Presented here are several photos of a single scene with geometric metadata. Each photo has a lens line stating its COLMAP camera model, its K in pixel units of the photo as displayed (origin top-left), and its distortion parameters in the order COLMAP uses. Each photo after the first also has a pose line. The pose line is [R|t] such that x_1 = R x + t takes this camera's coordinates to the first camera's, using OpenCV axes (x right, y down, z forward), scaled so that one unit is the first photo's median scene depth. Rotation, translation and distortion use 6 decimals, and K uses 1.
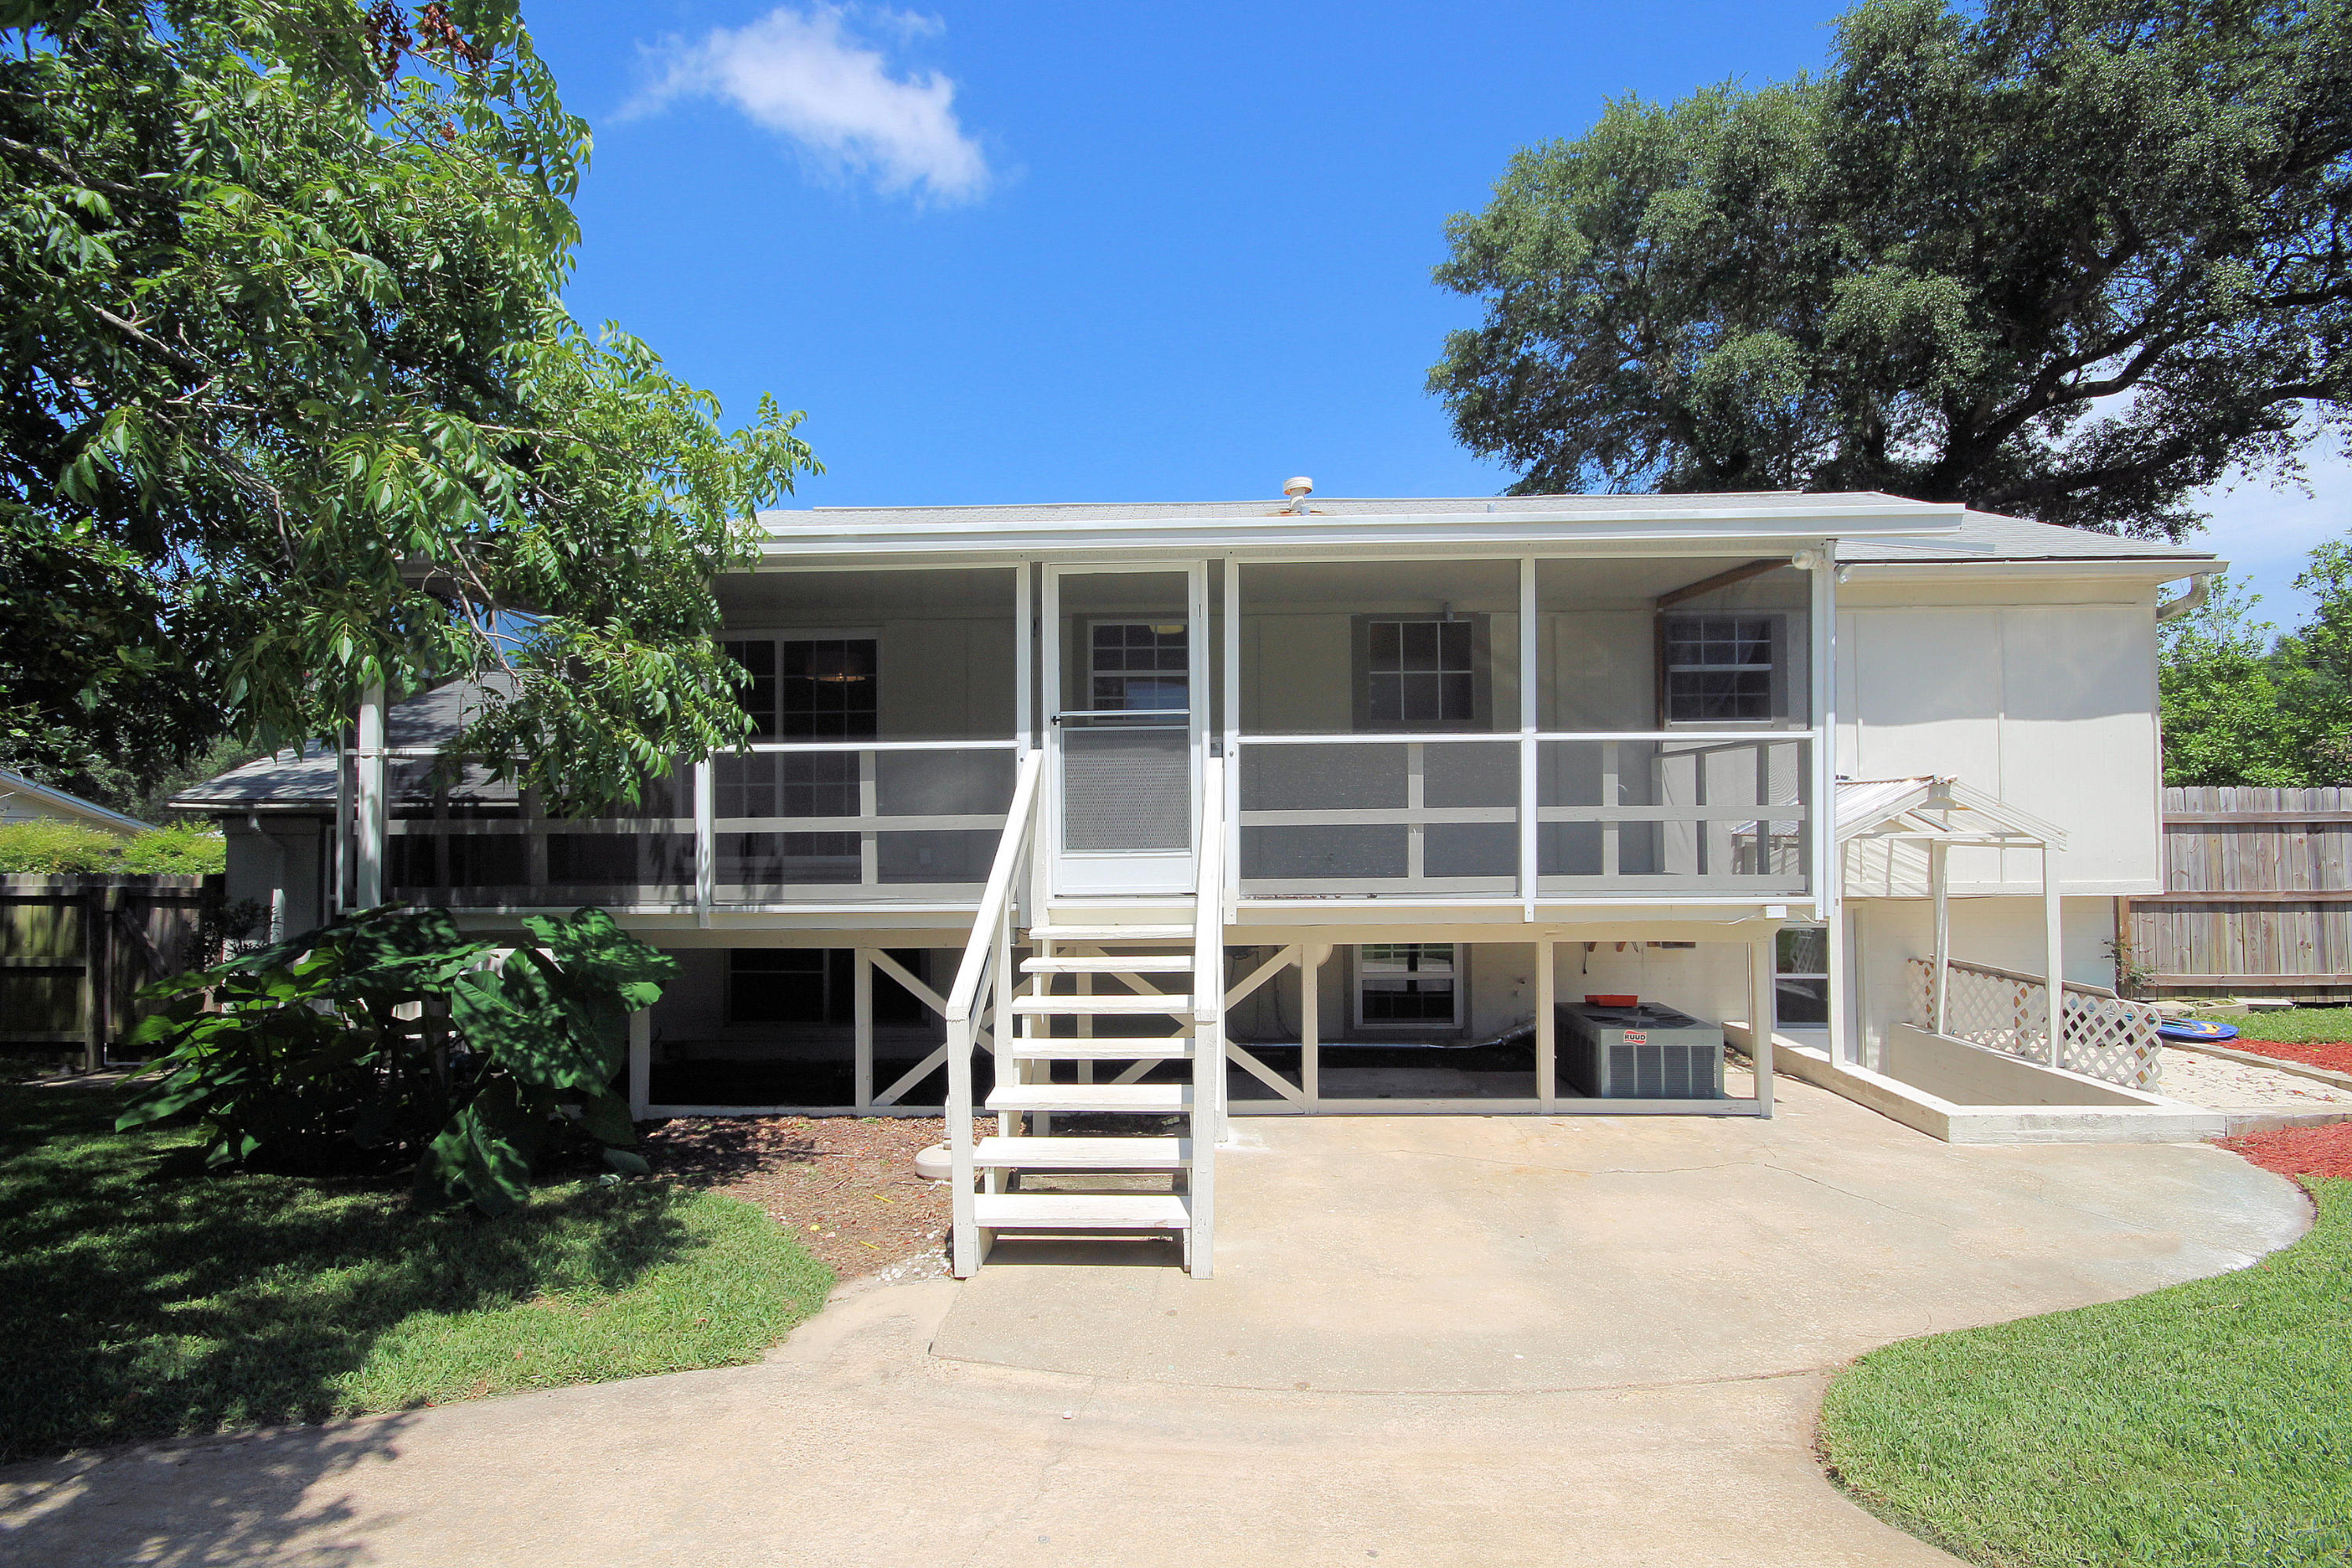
lens RADIAL K [[1079.6, 0, 1180.0], [0, 1079.6, 791.8], [0, 0, 1]] dist [-0.001414, -0.004601]
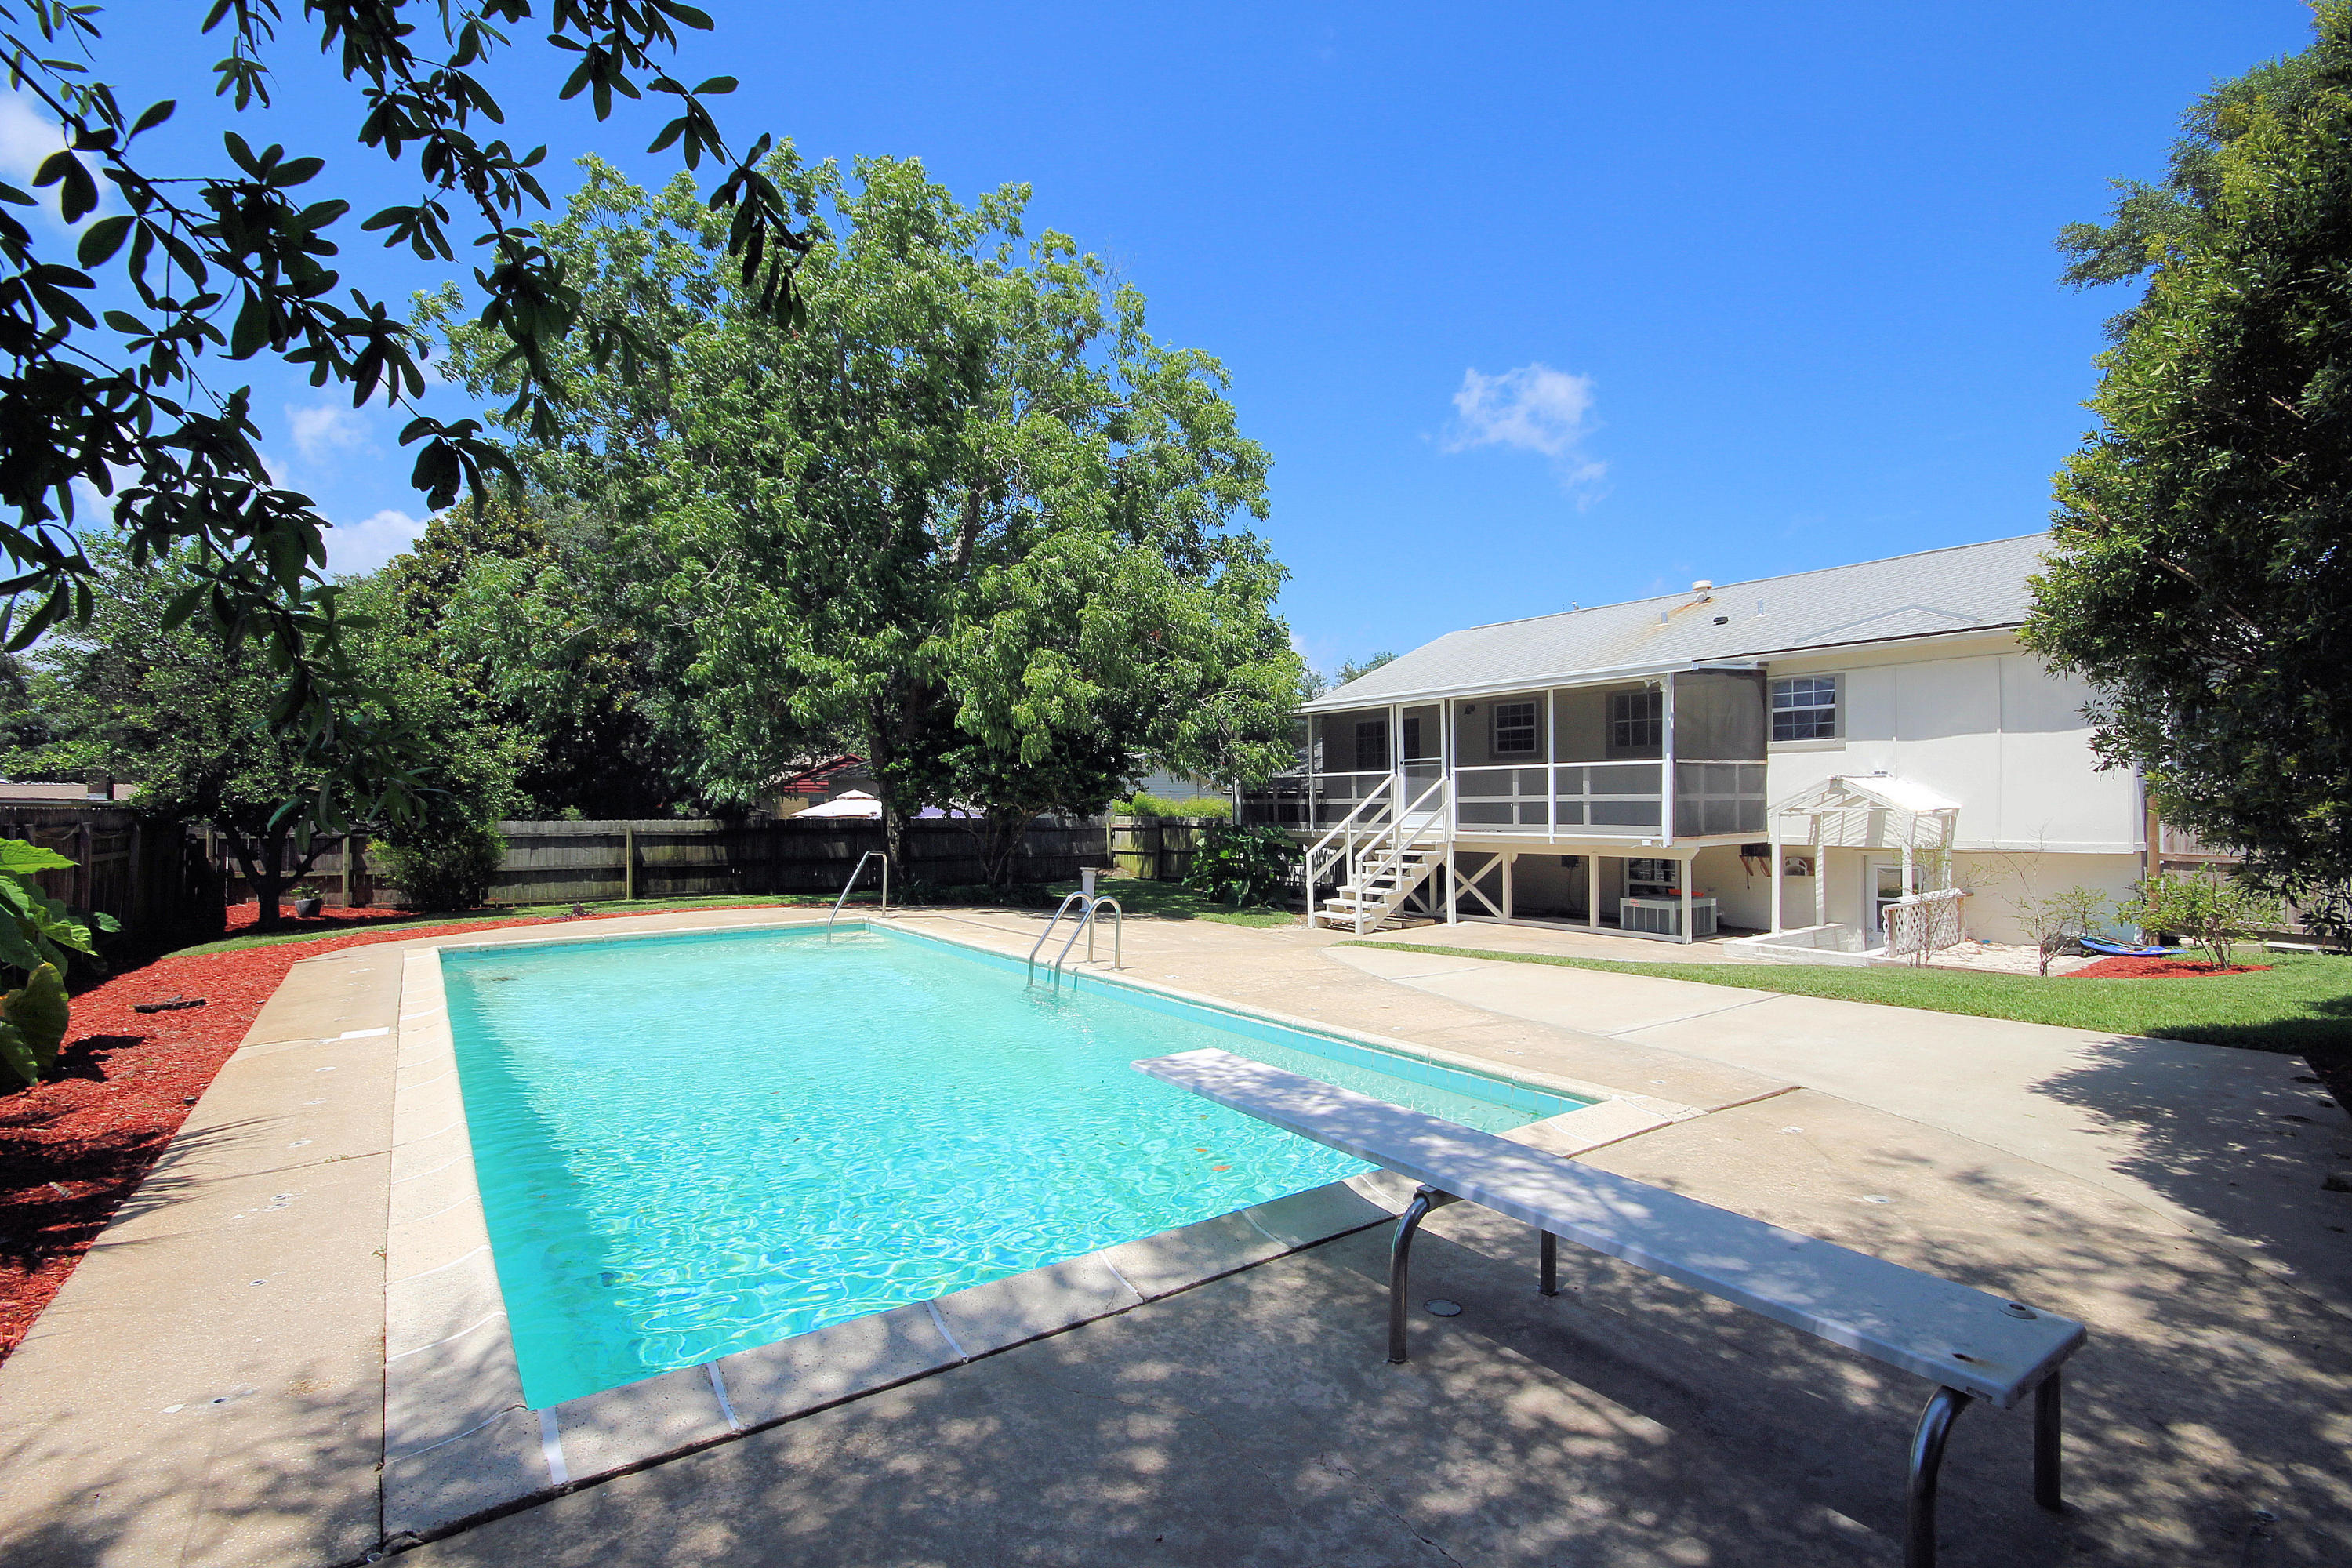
lens RADIAL K [[1079.6, 0, 1190.1], [0, 1079.6, 793.6], [0, 0, 1]] dist [-0.001414, -0.004601]
pose [[0.596370, -0.005481, -0.802691, 1.557148], [0.025265, 0.999609, 0.011946, -0.033001], [0.802312, -0.027404, 0.596275, -0.930006]]
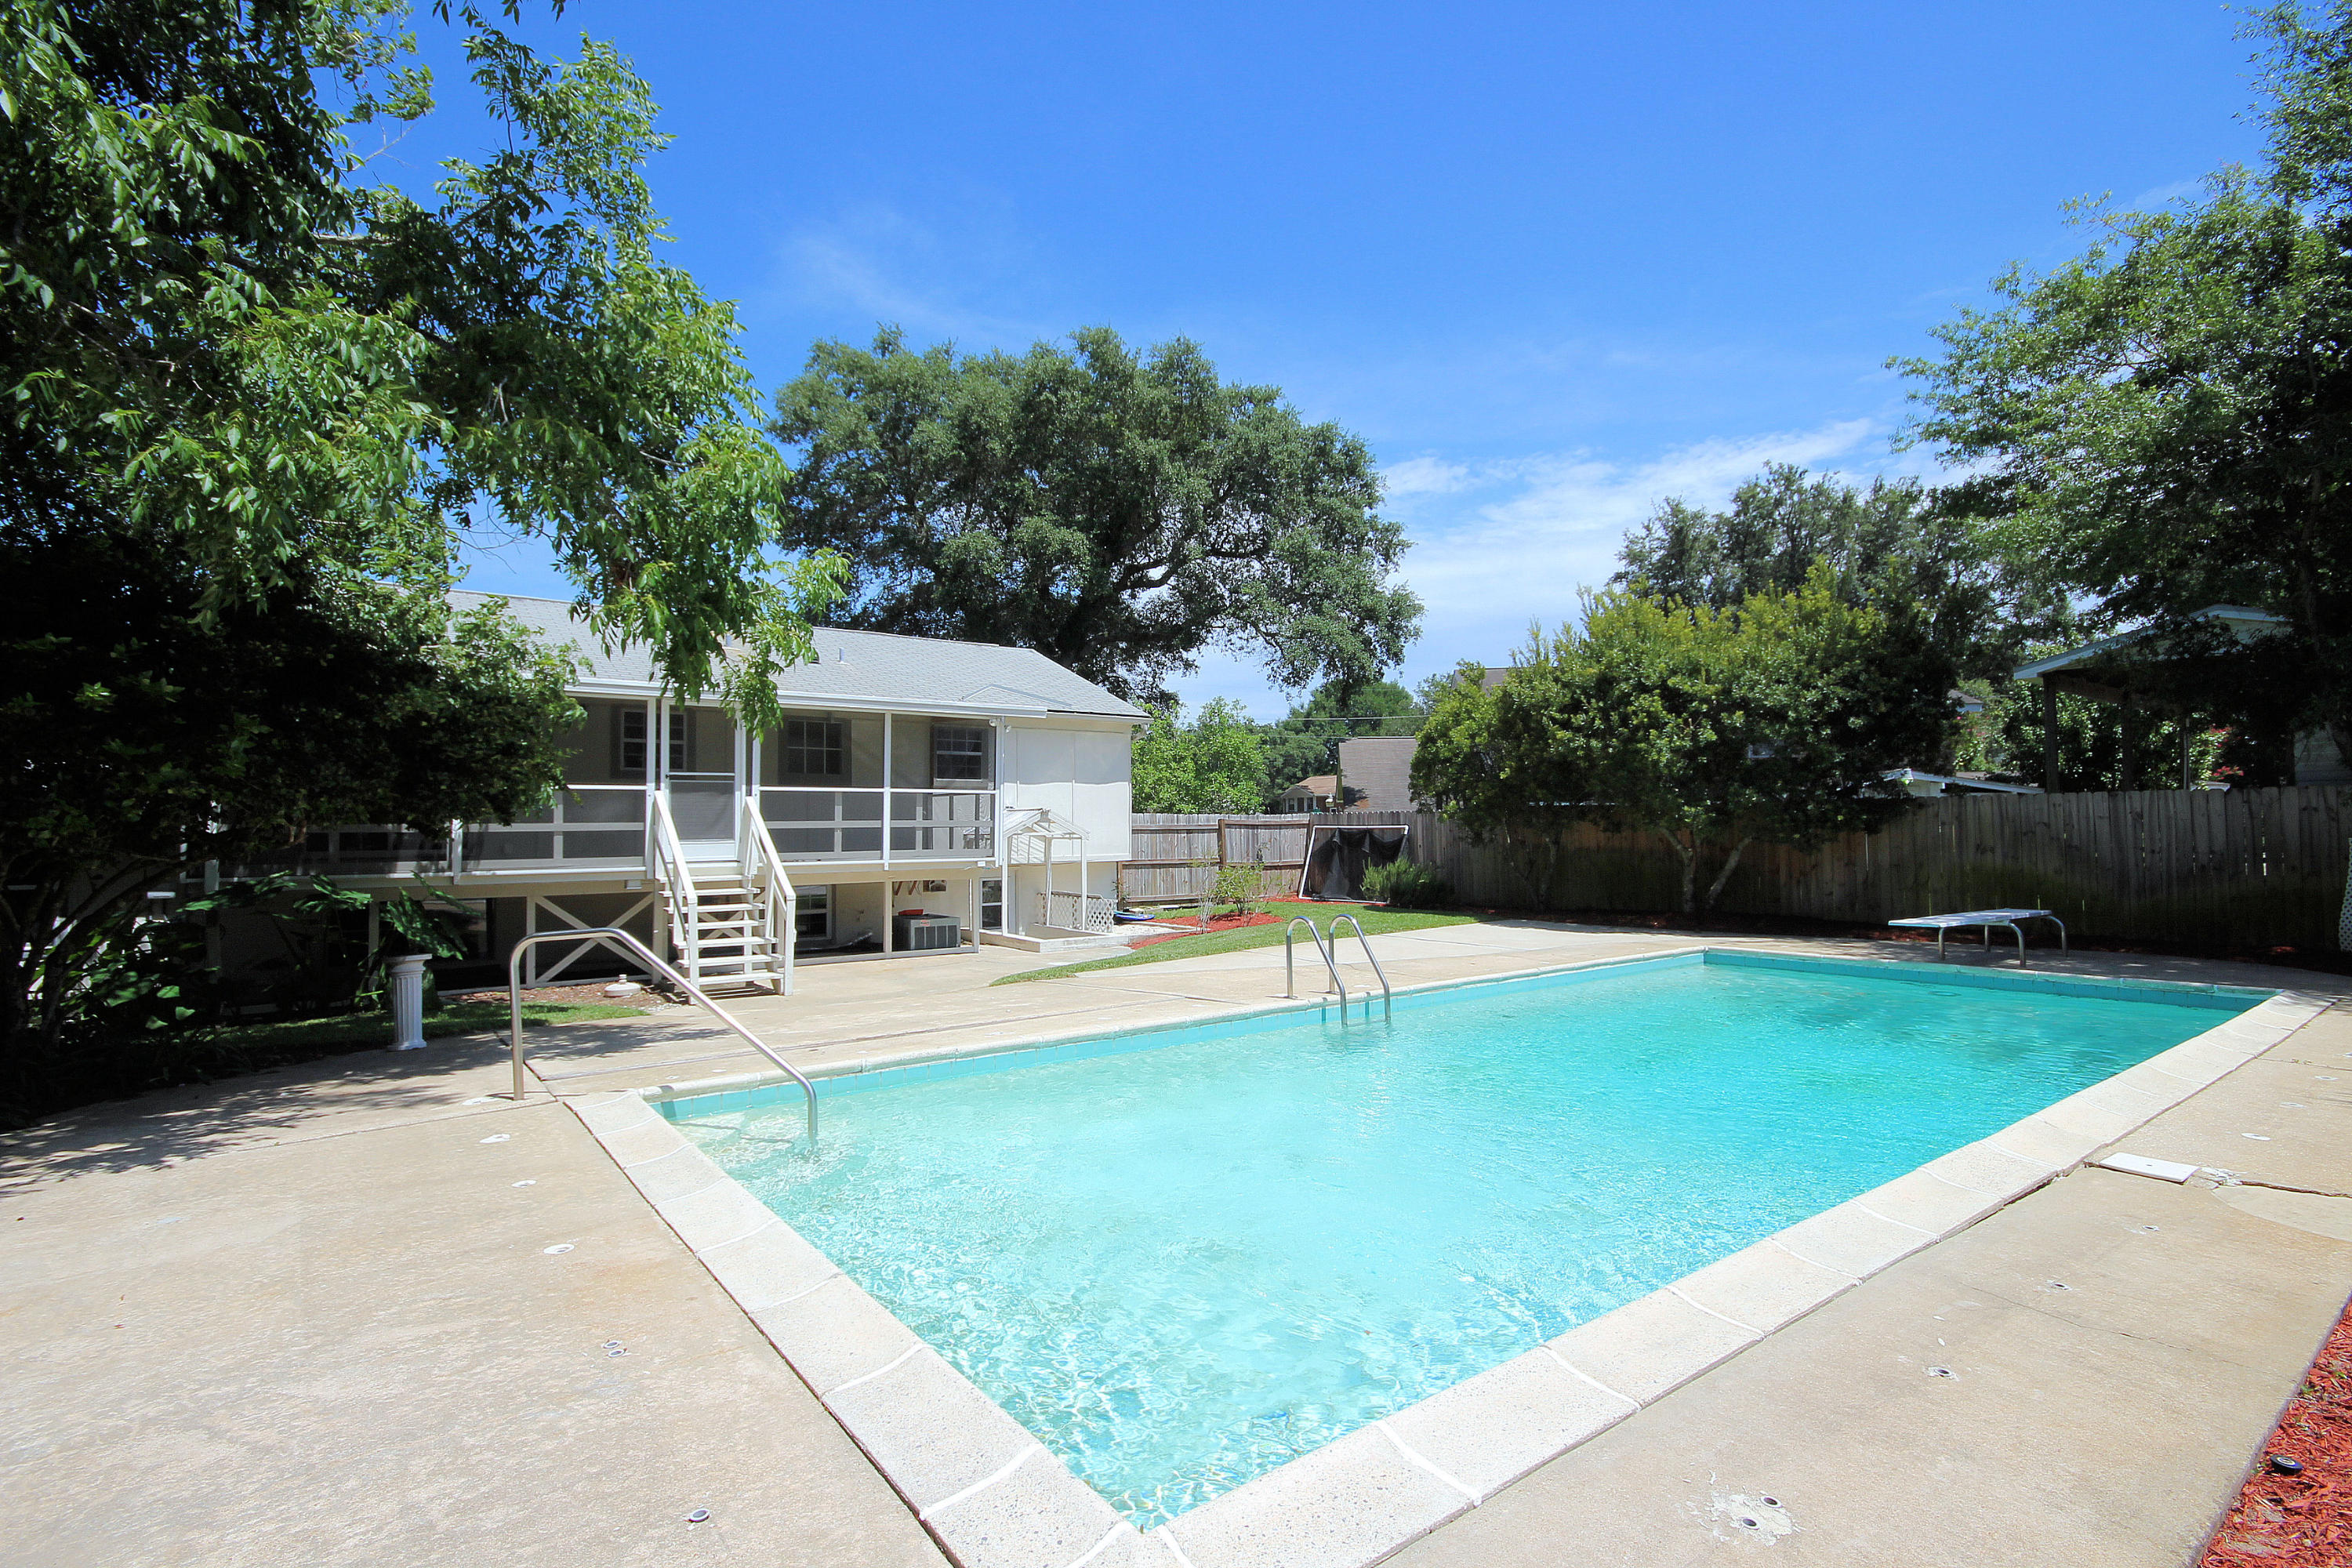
lens RADIAL K [[1079.6, 0, 1168.4], [0, 1079.6, 801.7], [0, 0, 1]] dist [-0.001414, -0.004601]
pose [[0.780413, 0.017401, 0.625022, -0.579240], [-0.016069, 0.999841, -0.007773, -0.015973], [-0.625057, -0.003977, 0.780569, -1.049161]]
